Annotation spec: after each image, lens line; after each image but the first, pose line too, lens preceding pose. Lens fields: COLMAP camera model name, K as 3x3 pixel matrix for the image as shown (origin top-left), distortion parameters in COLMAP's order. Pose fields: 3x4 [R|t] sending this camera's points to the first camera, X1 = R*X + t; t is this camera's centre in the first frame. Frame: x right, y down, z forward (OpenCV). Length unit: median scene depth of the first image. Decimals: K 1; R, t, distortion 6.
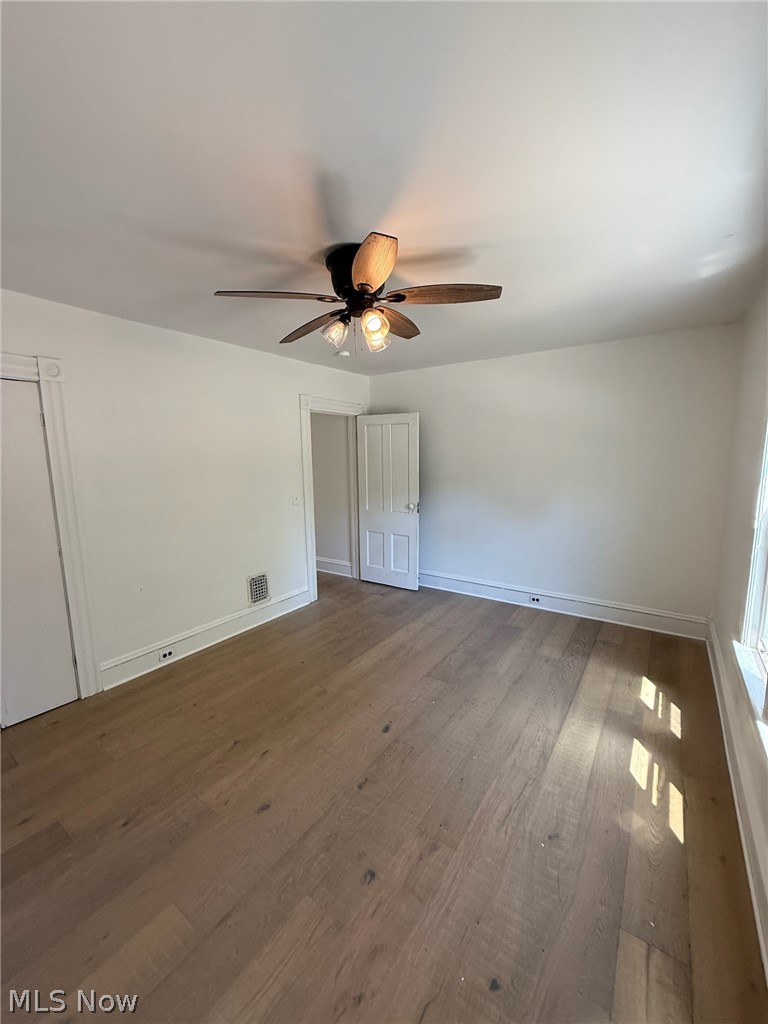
lens RADIAL K [[407.2, 0, 385.6], [0, 407.2, 508.7], [0, 0, 1]] dist [0.000049, 0.000260]
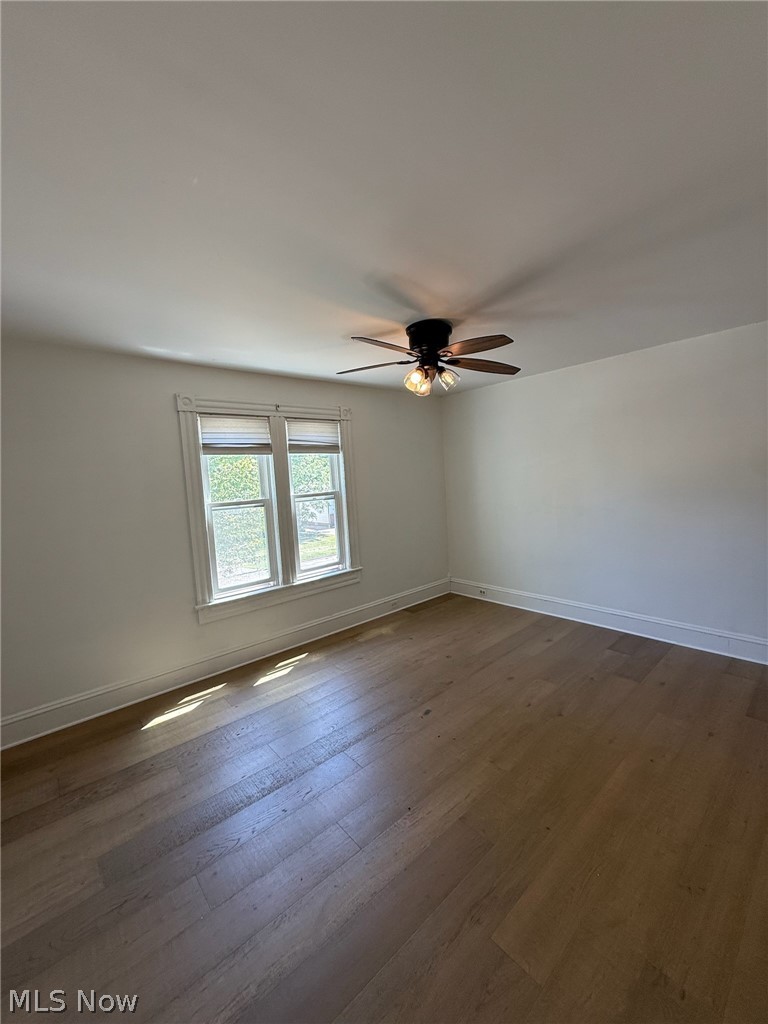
lens RADIAL K [[407.2, 0, 385.6], [0, 407.2, 508.7], [0, 0, 1]] dist [0.000049, 0.000260]
pose [[-0.968127, 0.043803, 0.246600, -0.192225], [0.097936, 0.972402, 0.211763, -0.268024], [-0.230518, 0.229164, -0.945698, 1.990658]]
